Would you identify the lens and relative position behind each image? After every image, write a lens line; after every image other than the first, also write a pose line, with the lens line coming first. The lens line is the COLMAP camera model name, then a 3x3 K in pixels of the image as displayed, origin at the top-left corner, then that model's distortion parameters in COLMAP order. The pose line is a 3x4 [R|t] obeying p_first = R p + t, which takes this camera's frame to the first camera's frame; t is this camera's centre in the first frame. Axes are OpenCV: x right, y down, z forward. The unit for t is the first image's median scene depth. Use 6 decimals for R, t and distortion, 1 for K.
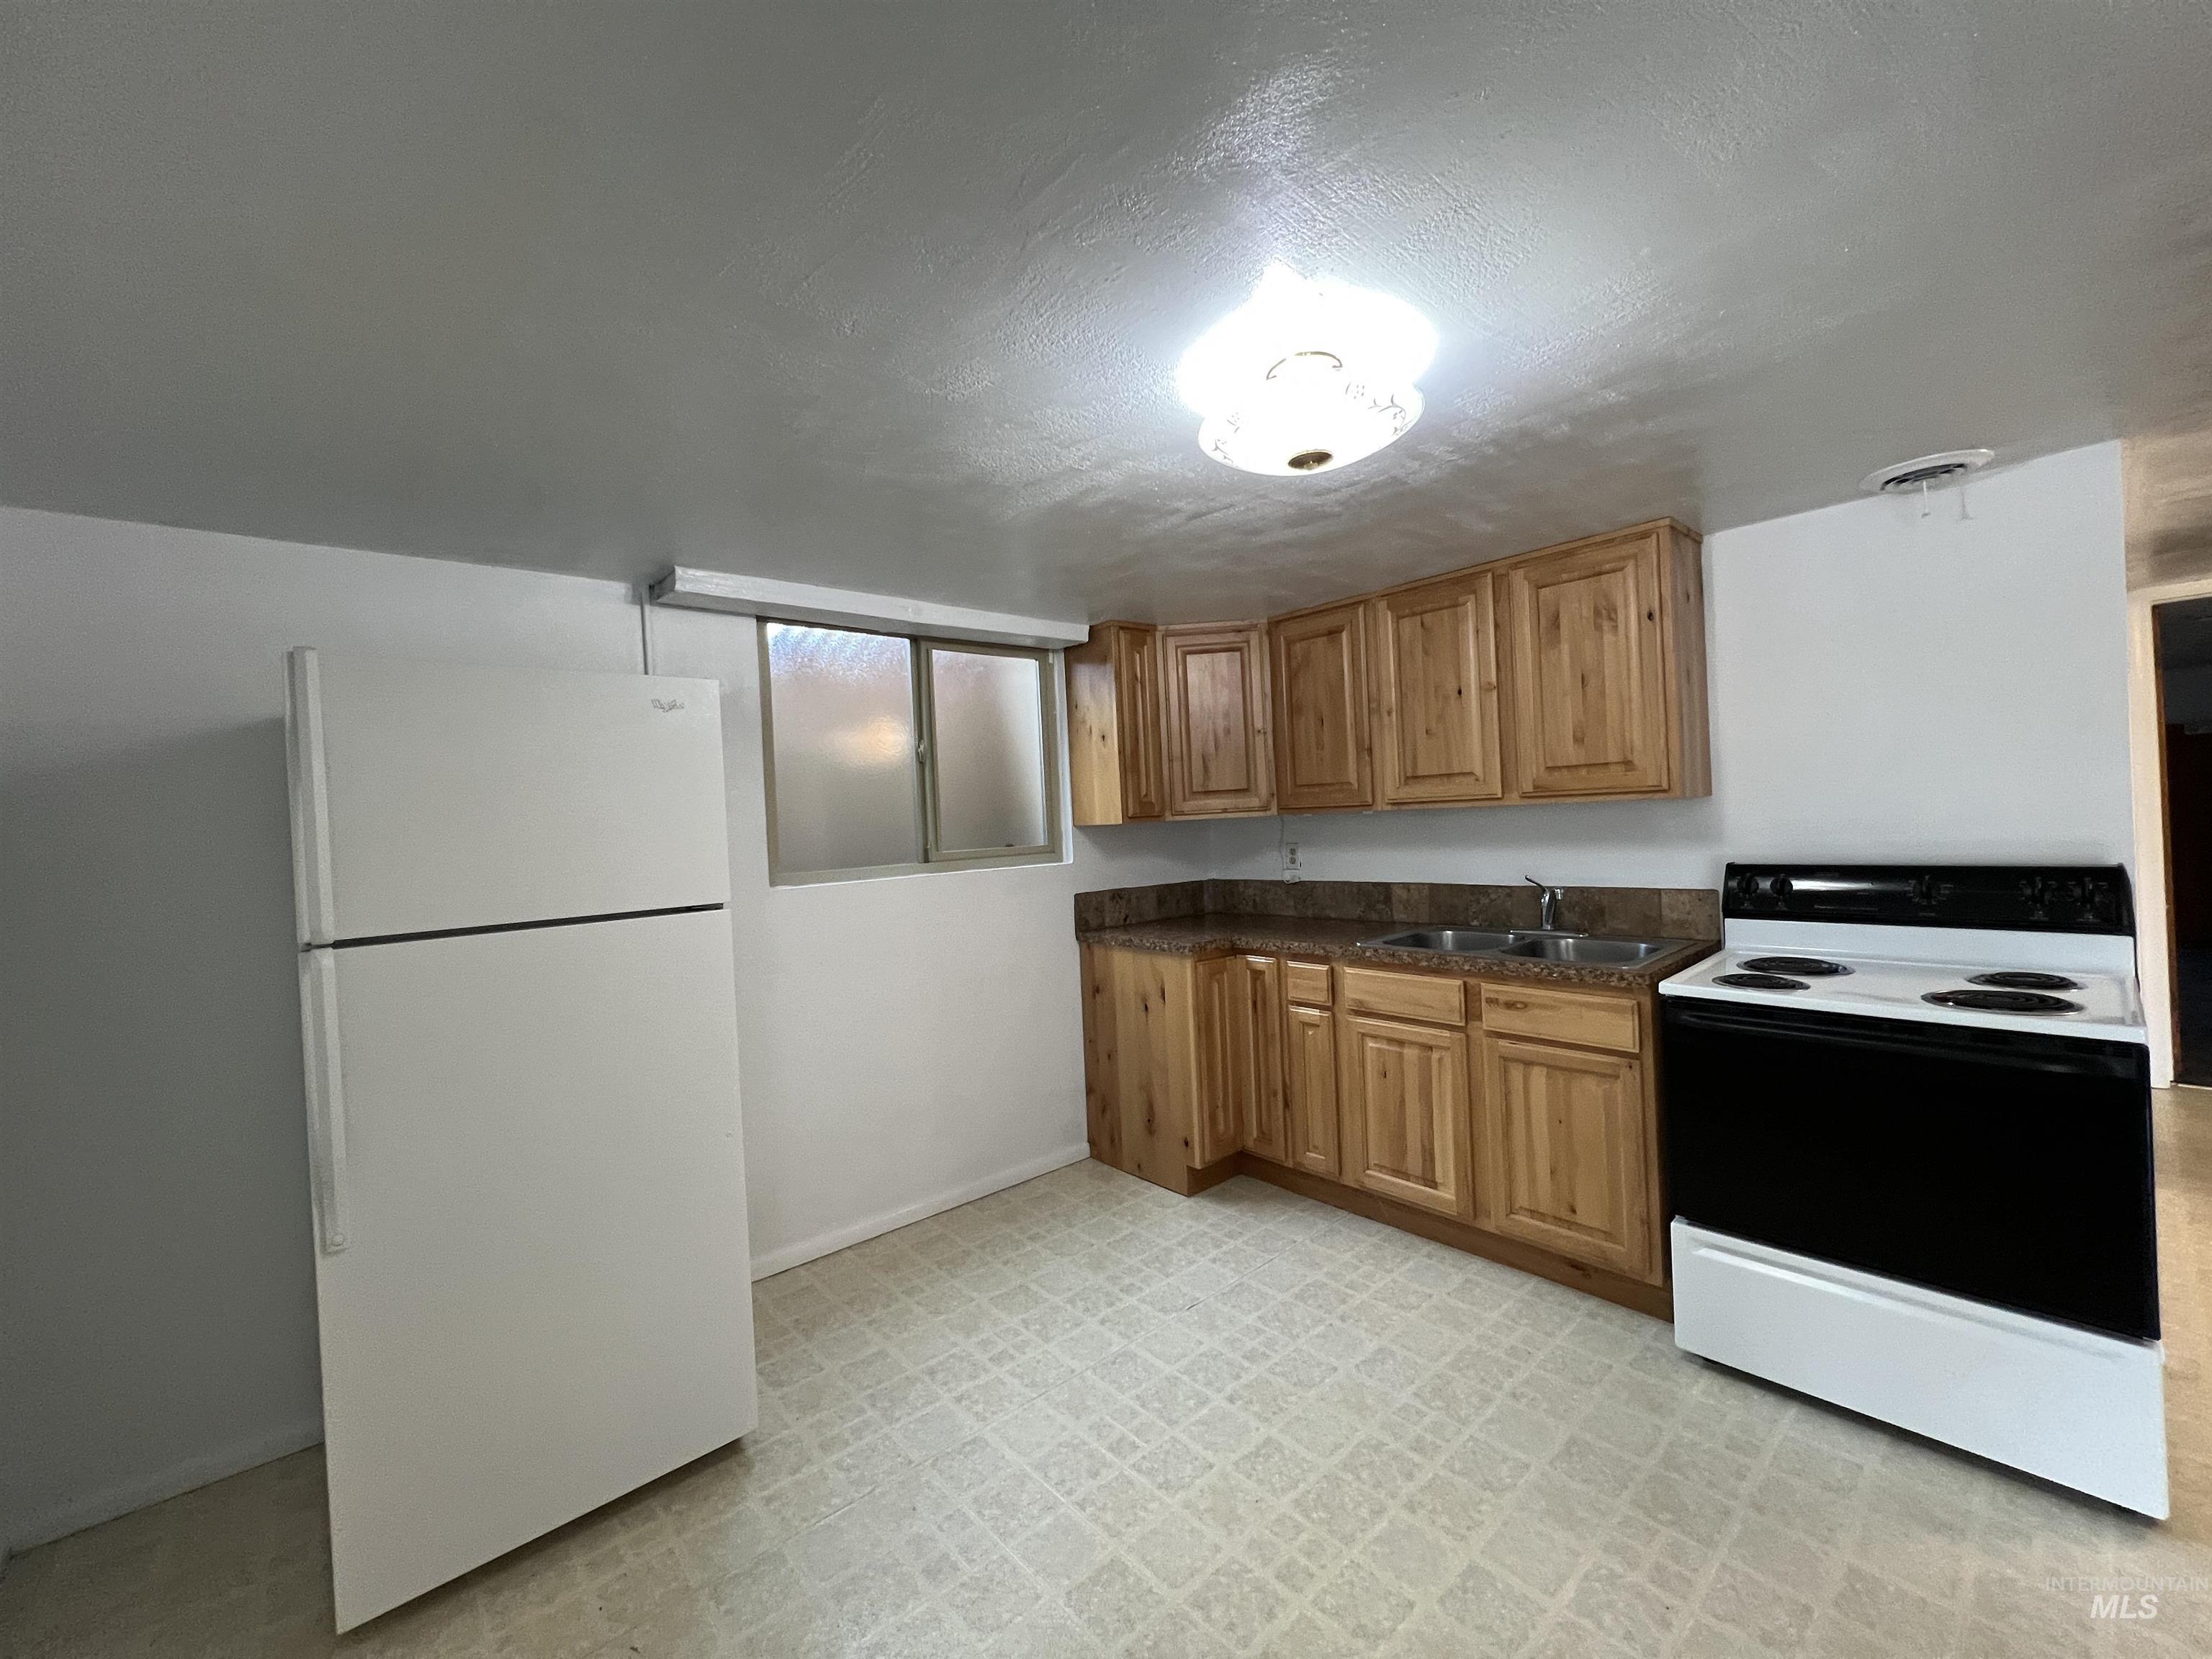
lens RADIAL K [[883.5, 0, 1099.7], [0, 883.5, 825.2], [0, 0, 1]] dist [-0.002727, 0.000800]
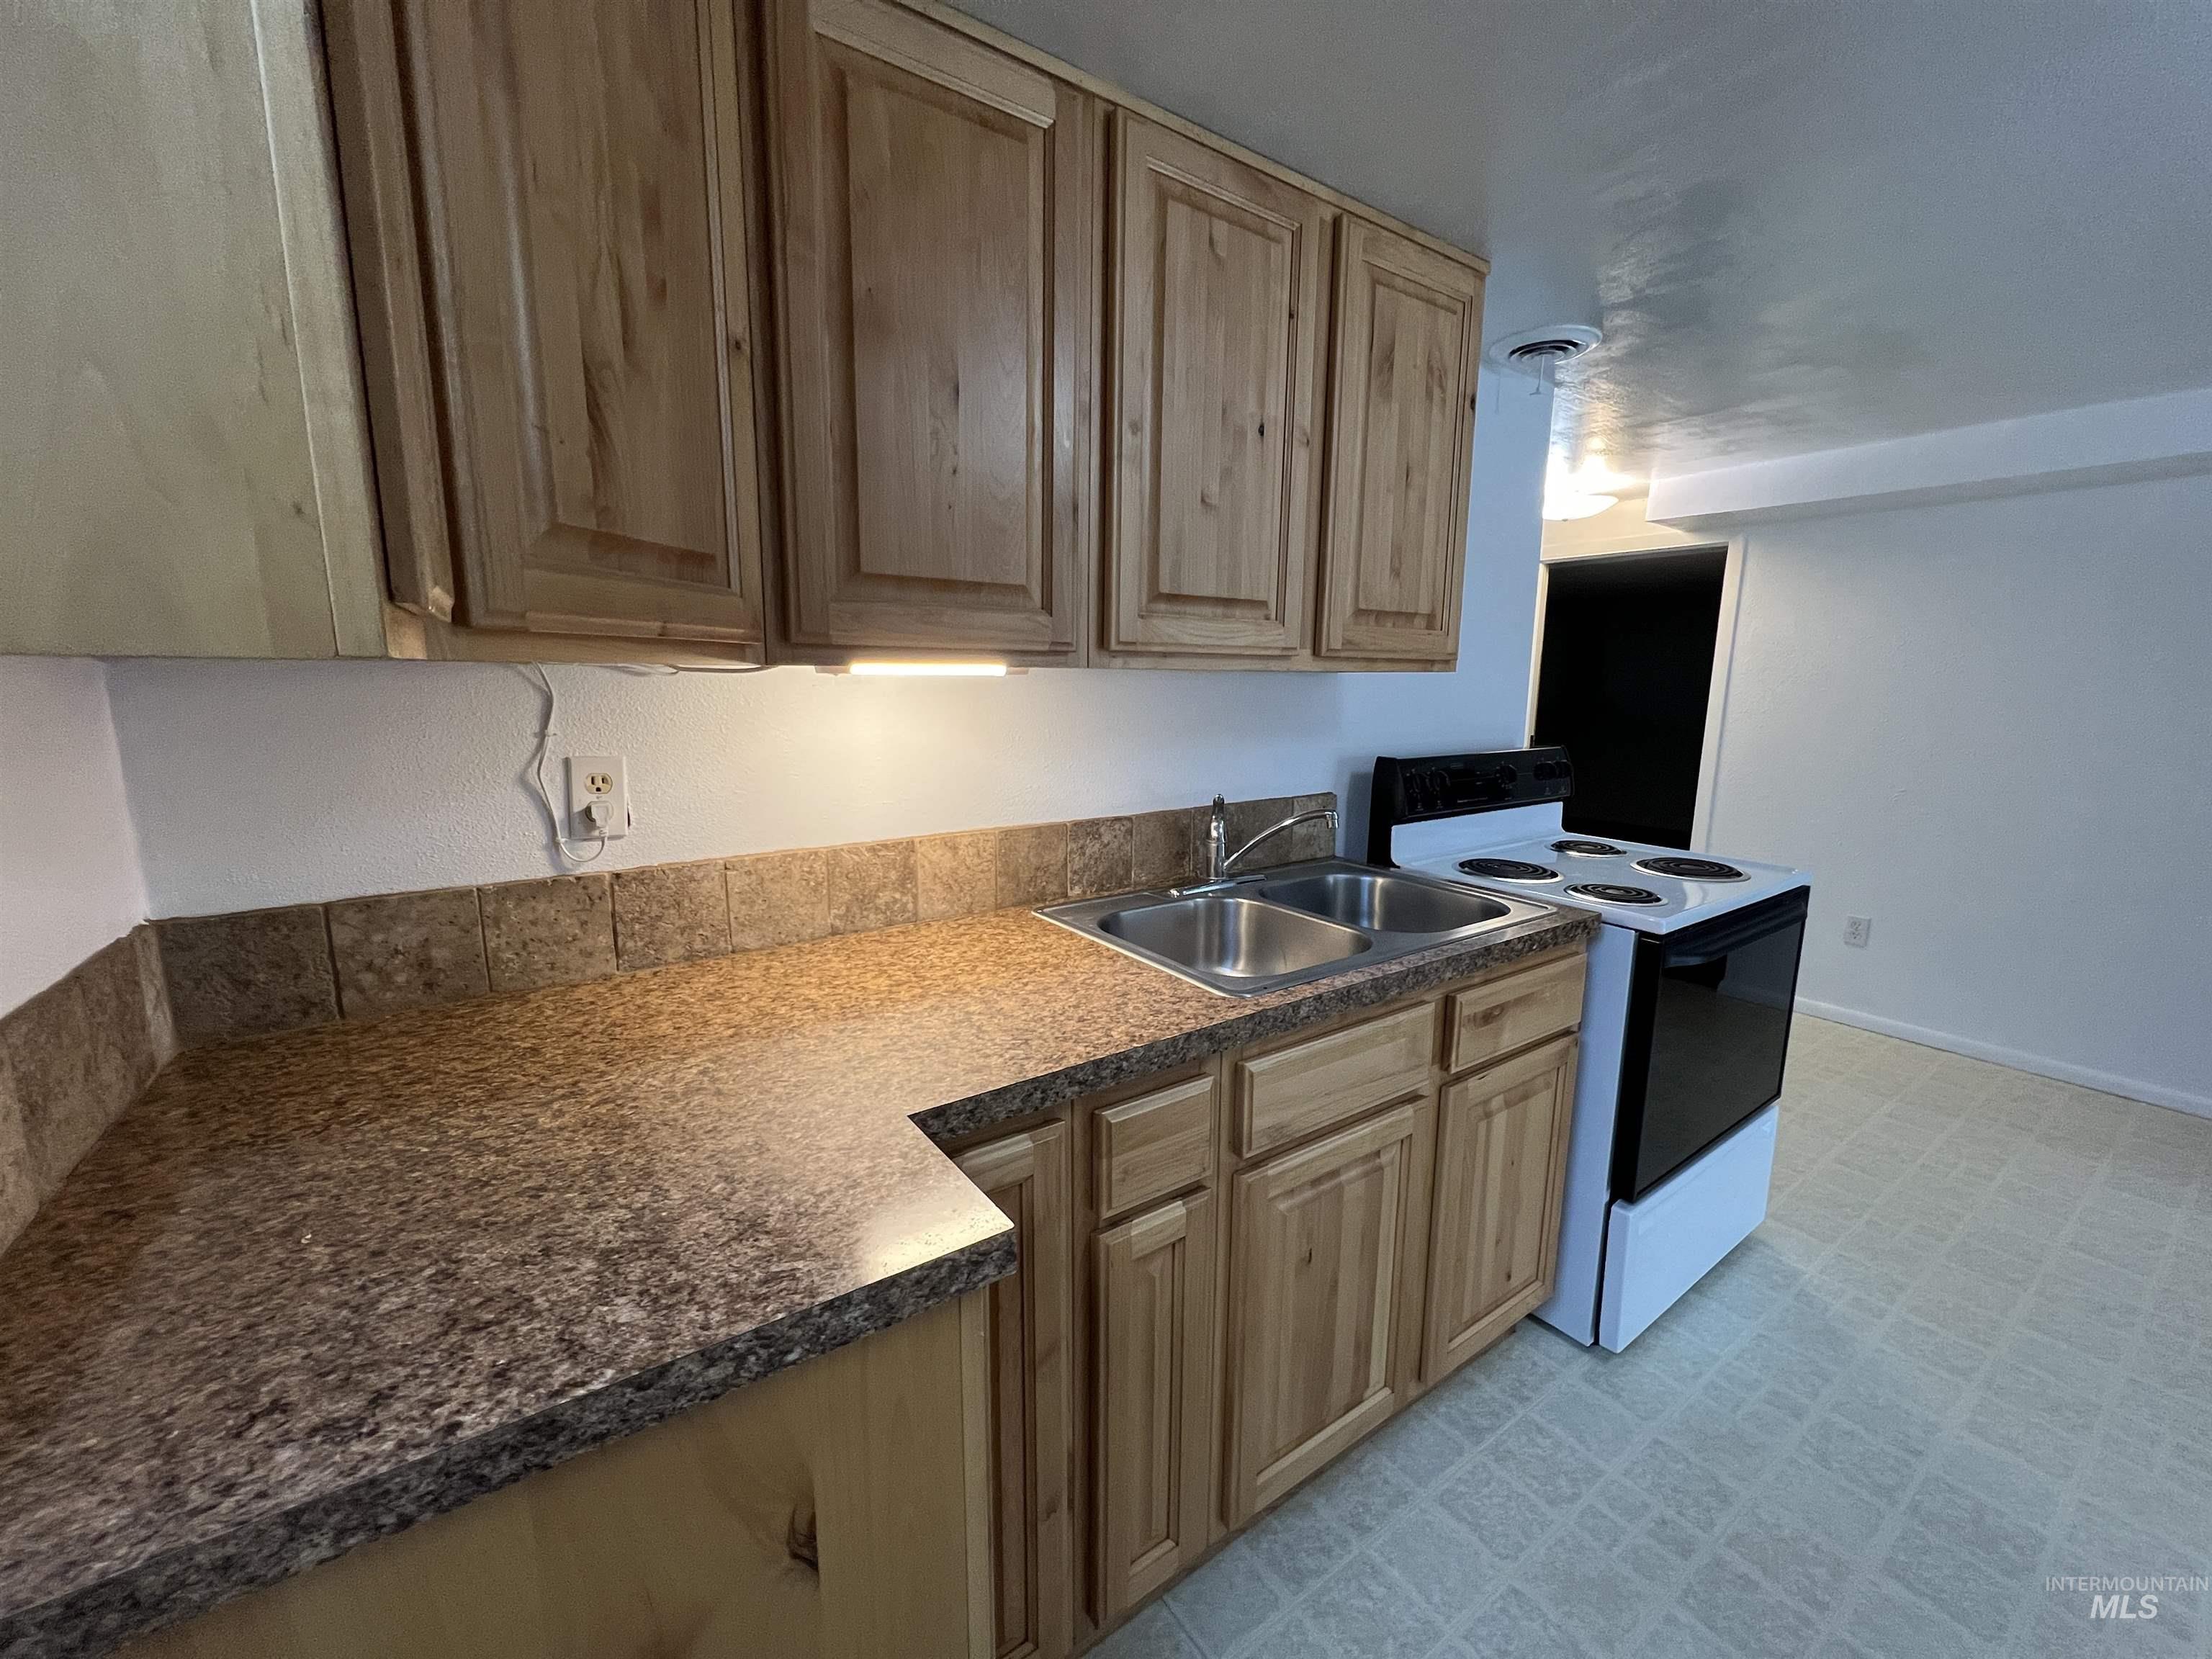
lens RADIAL K [[883.5, 0, 1099.7], [0, 883.5, 825.2], [0, 0, 1]] dist [-0.002727, 0.000800]
pose [[0.118458, -0.115298, 0.986242, -0.108410], [-0.000307, 0.993231, 0.116152, 0.008601], [-0.992959, -0.014062, 0.117621, 1.020340]]
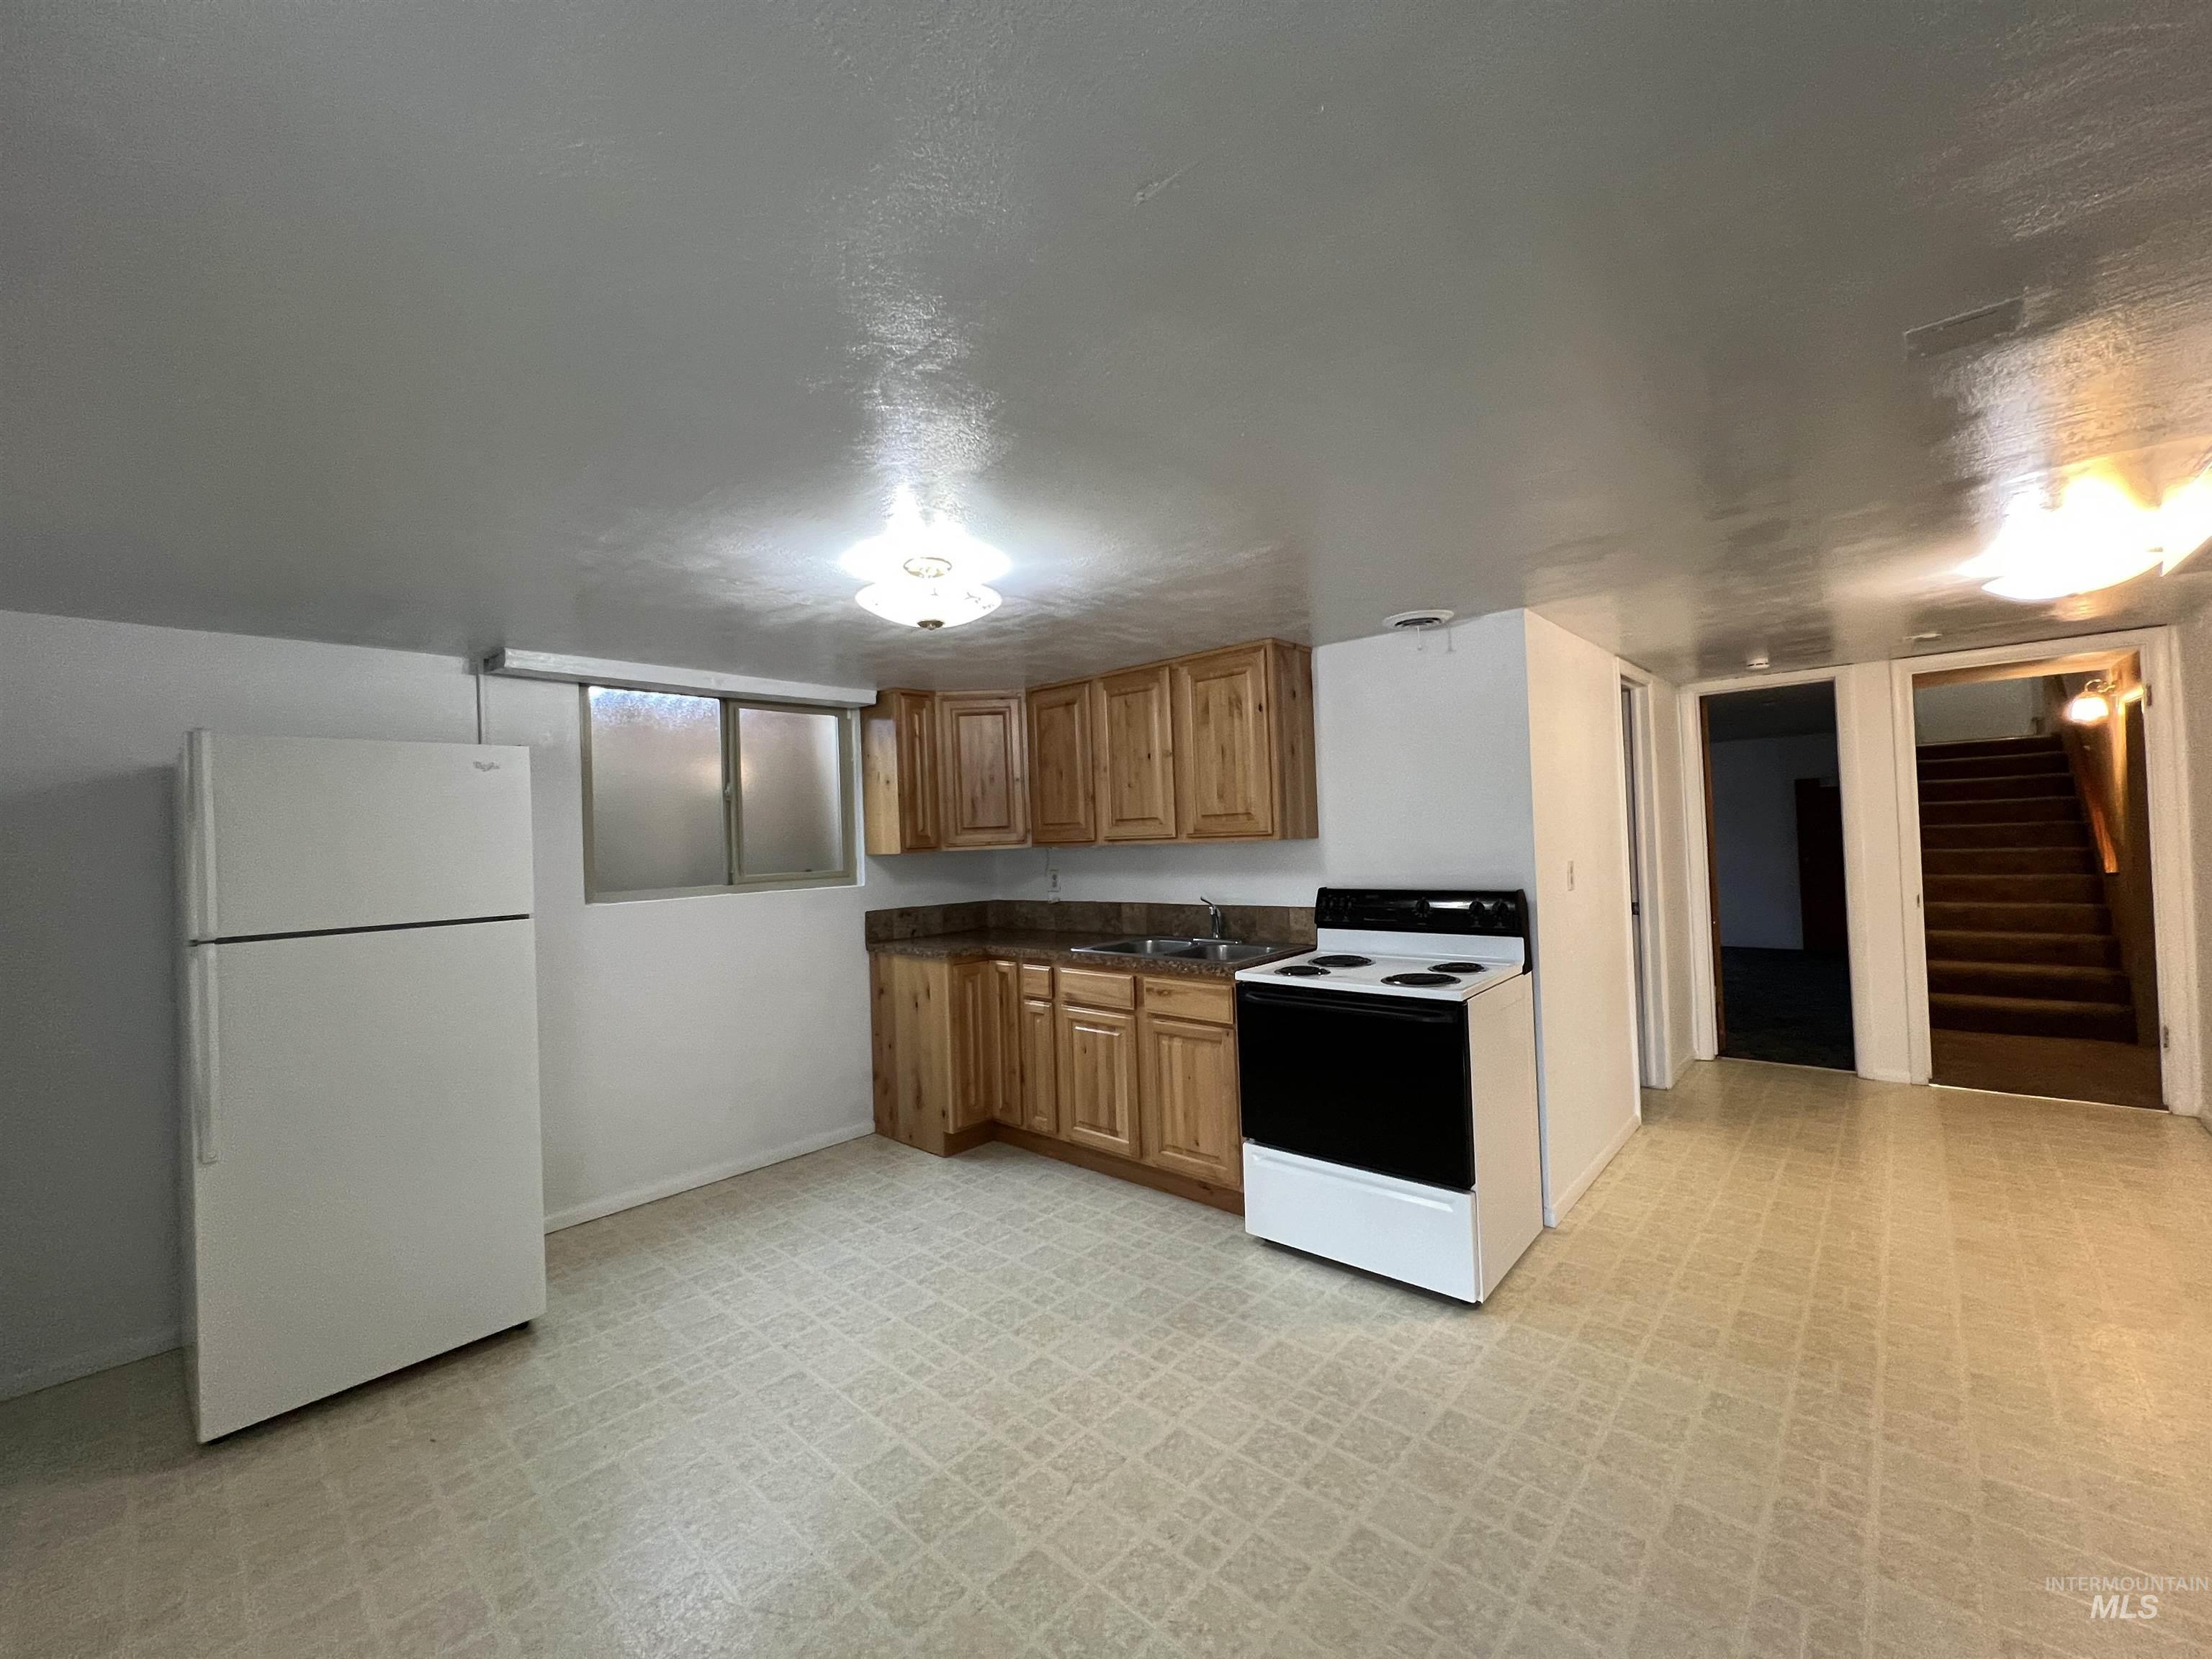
lens RADIAL K [[883.5, 0, 1099.7], [0, 883.5, 825.2], [0, 0, 1]] dist [-0.002727, 0.000800]
pose [[0.993614, 0.012846, 0.112095, 0.188319], [-0.009874, 0.999586, -0.027026, -0.012253], [-0.112396, 0.025747, 0.993330, -0.285222]]
